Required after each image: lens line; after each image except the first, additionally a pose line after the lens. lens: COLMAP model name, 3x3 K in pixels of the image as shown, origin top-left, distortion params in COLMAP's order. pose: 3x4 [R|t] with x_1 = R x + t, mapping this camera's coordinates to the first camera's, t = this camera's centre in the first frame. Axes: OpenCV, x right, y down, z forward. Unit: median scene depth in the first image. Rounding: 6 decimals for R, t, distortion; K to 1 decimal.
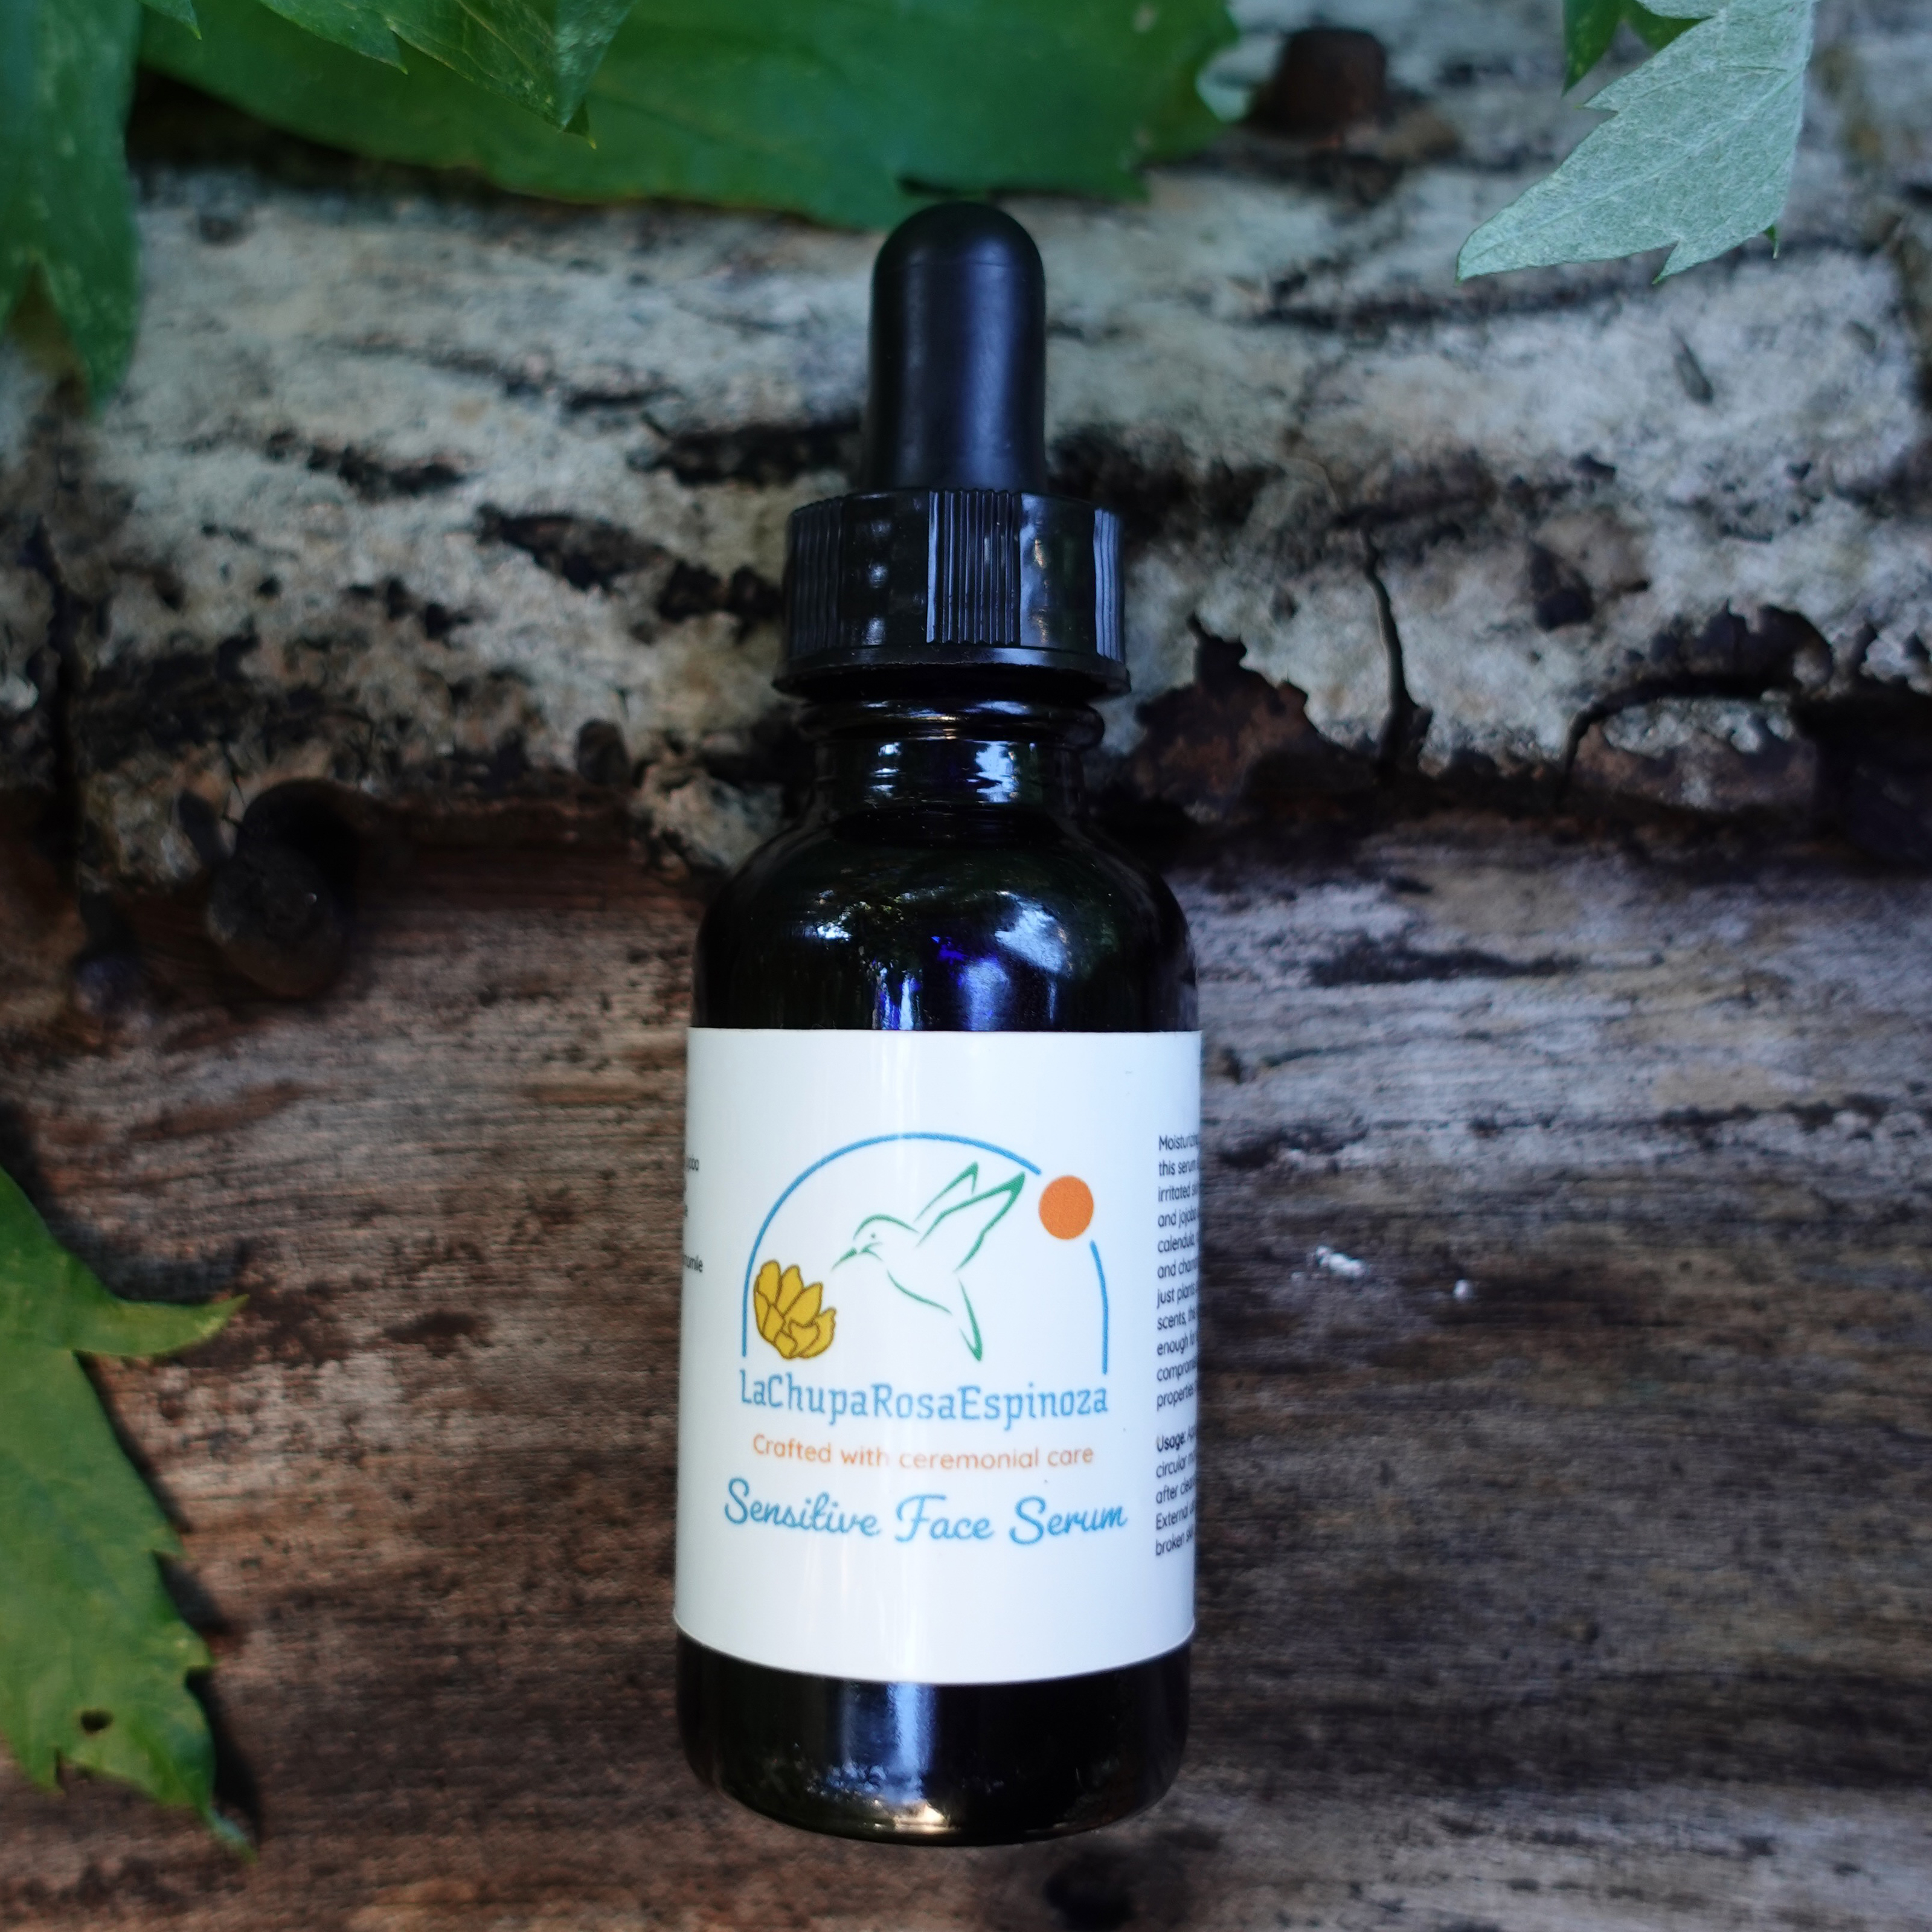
lens RADIAL K [[2321.9, 0, 859.6], [0, 2321.9, 811.1], [0, 0, 1]] dist [0.009692, 0.000000]
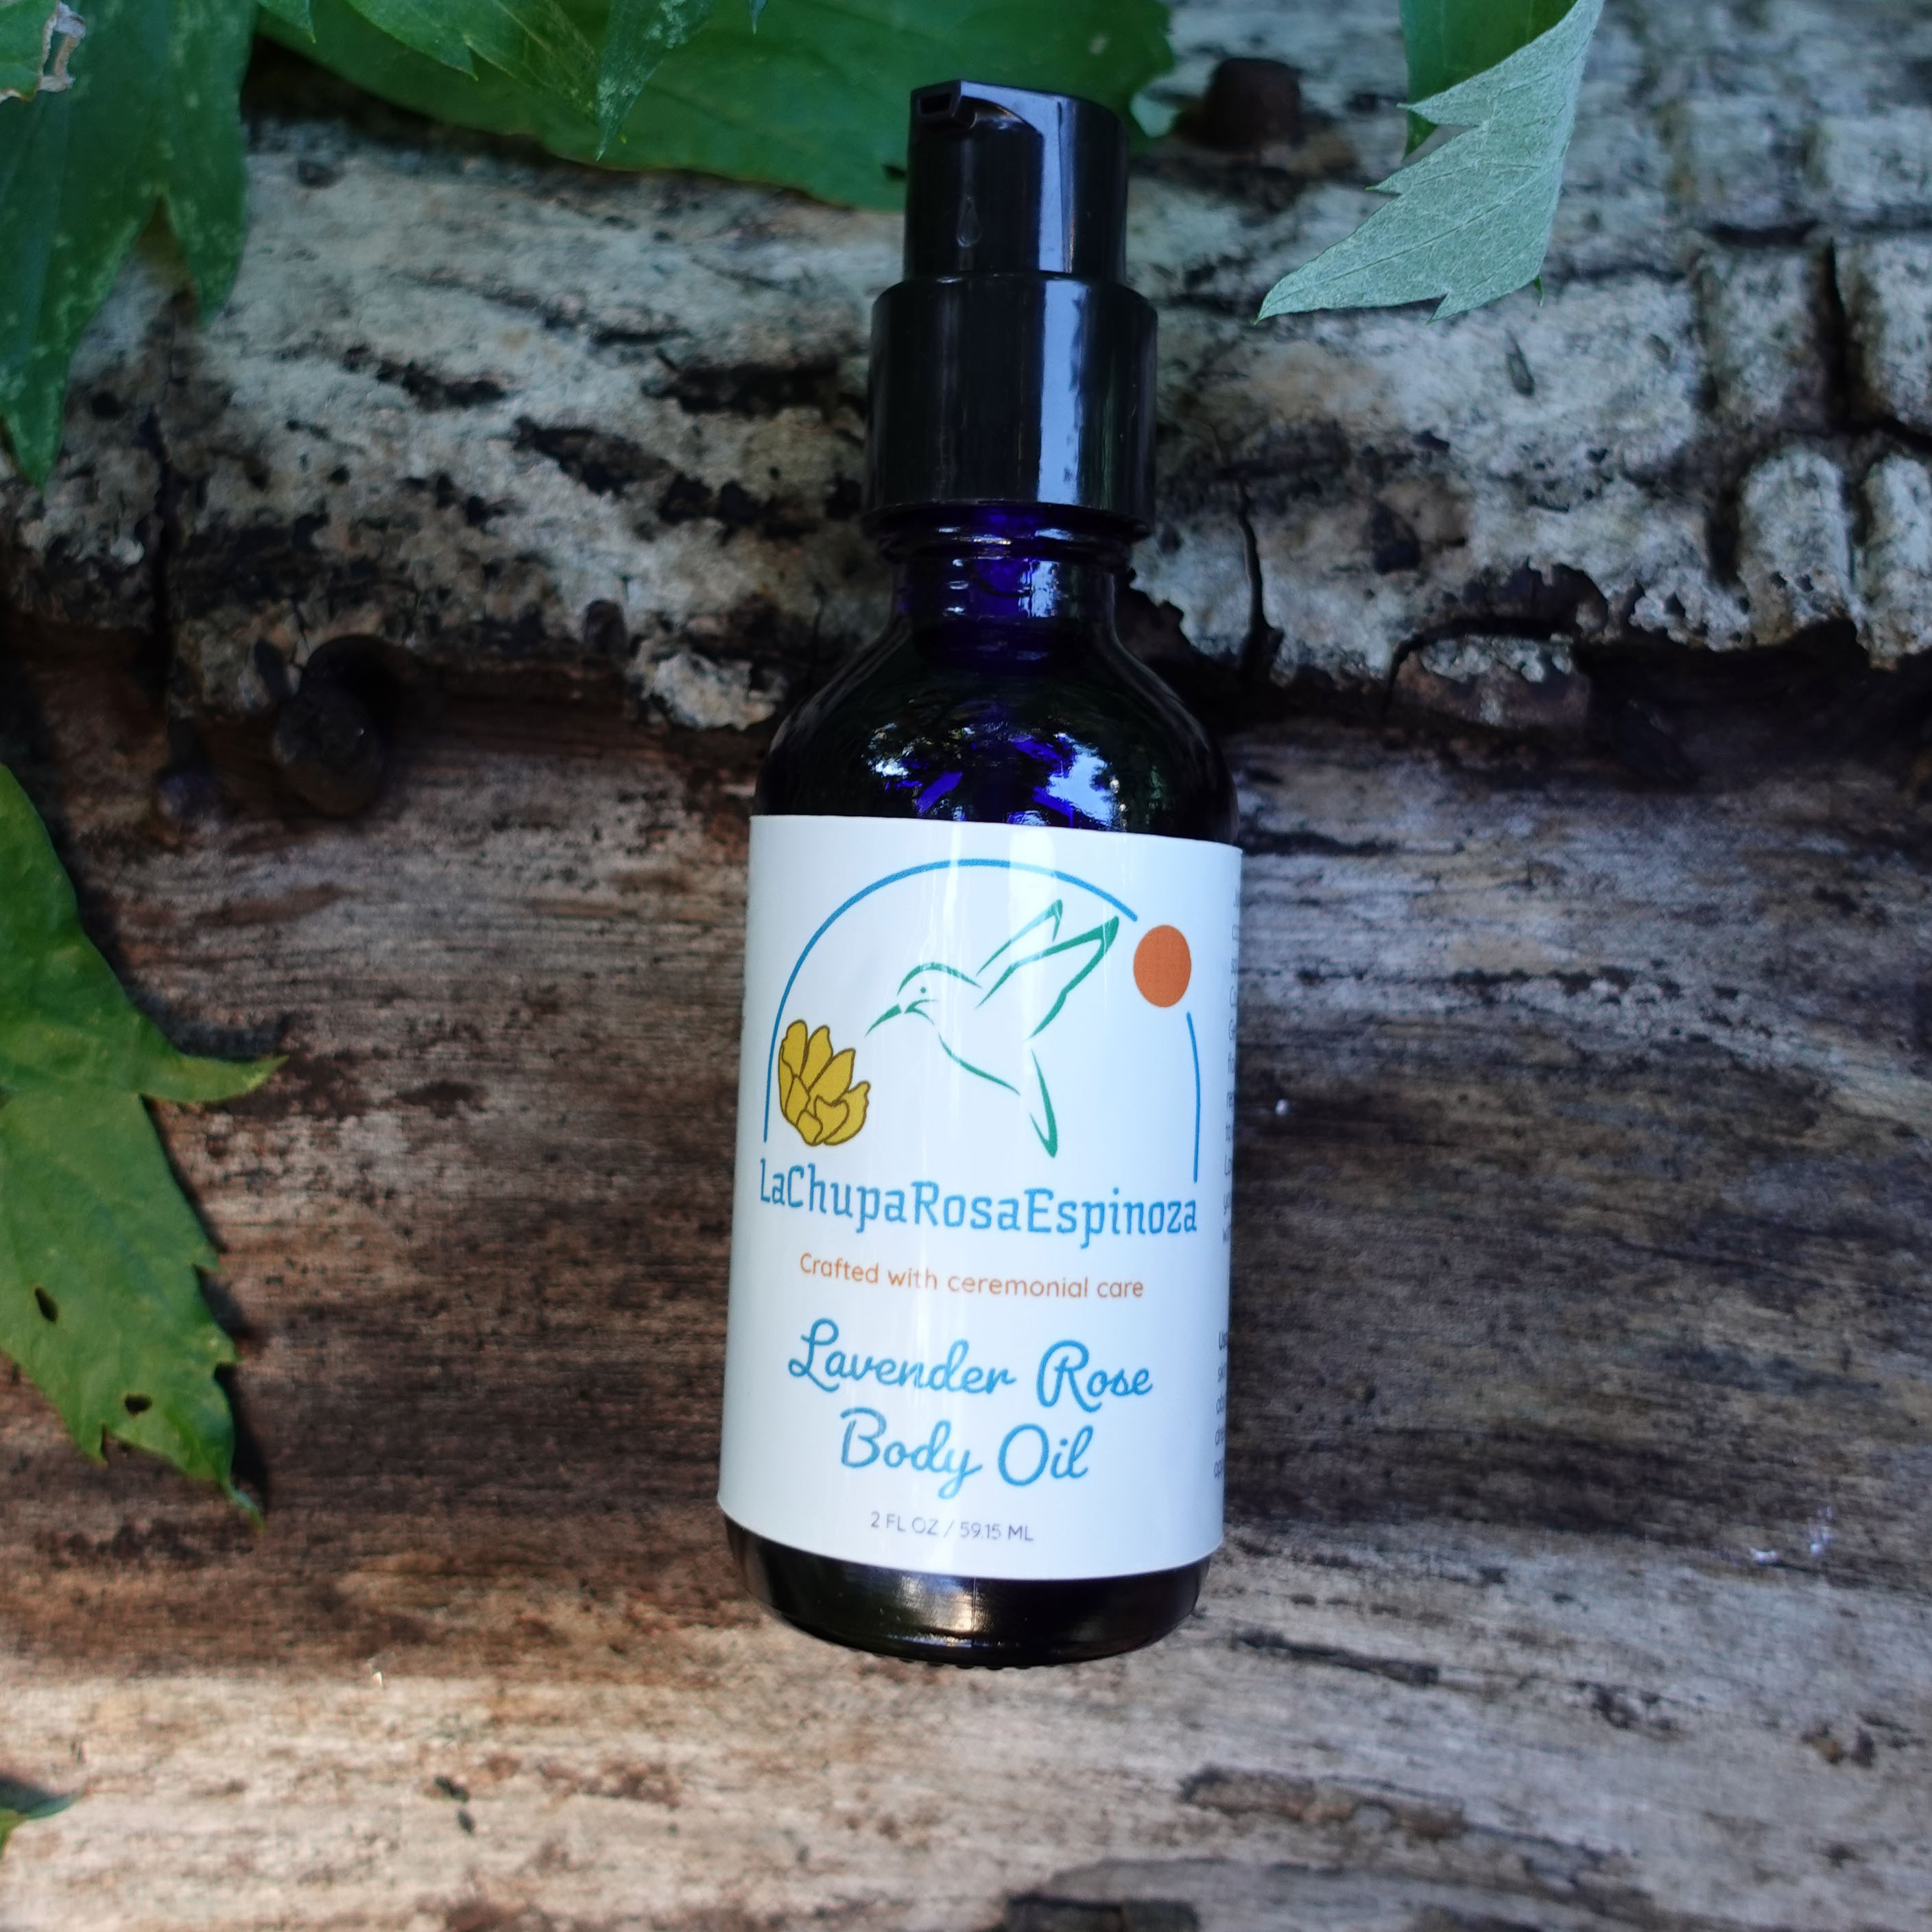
lens RADIAL K [[2289.1, 0, 913.5], [0, 2289.1, 686.3], [0, 0, 1]] dist [0.015941, 0.000000]
pose [[0.998199, 0.059363, 0.008603, 0.041261], [-0.059272, 0.998186, -0.010533, 0.008500], [-0.009212, 0.010004, 0.999908, -0.198513]]
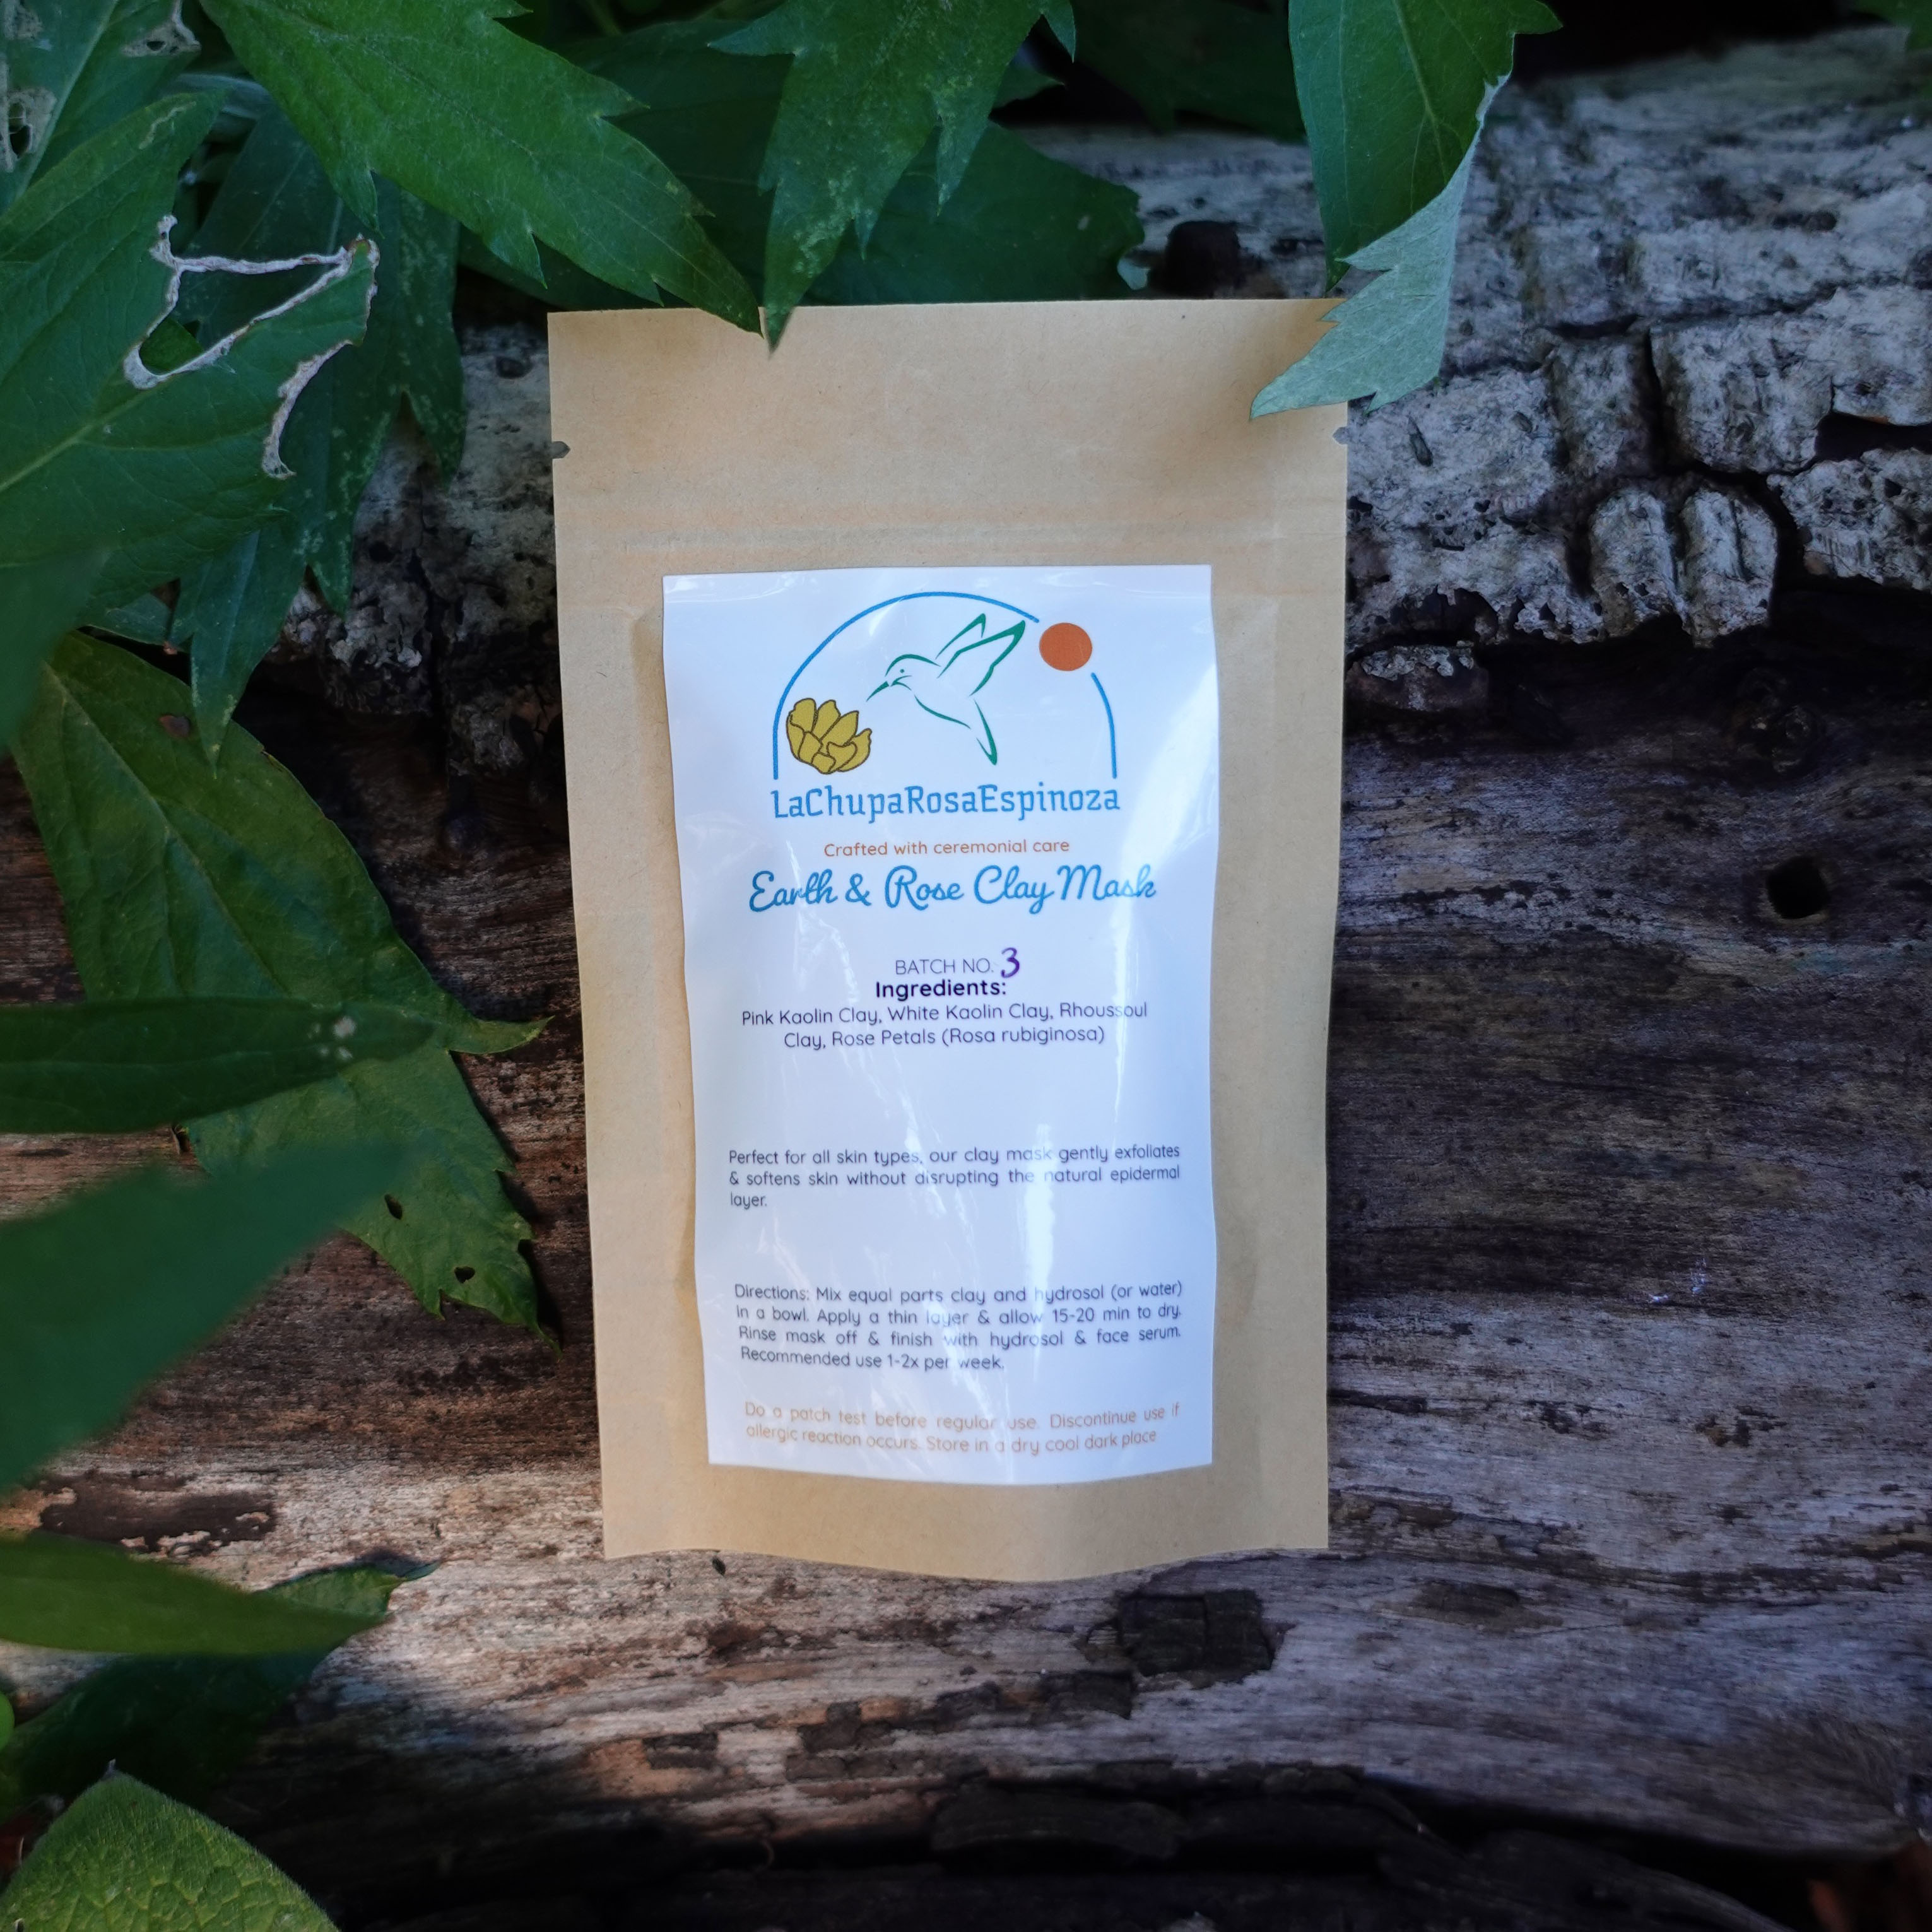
lens RADIAL K [[2125.2, 0, 808.3], [0, 2125.2, 768.6], [0, 0, 1]] dist [0.016426, 0.000000]
pose [[0.999740, -0.013922, -0.018059, -0.049723], [0.014046, 0.999878, 0.006764, 0.022762], [0.017962, -0.007016, 0.999814, -0.516532]]
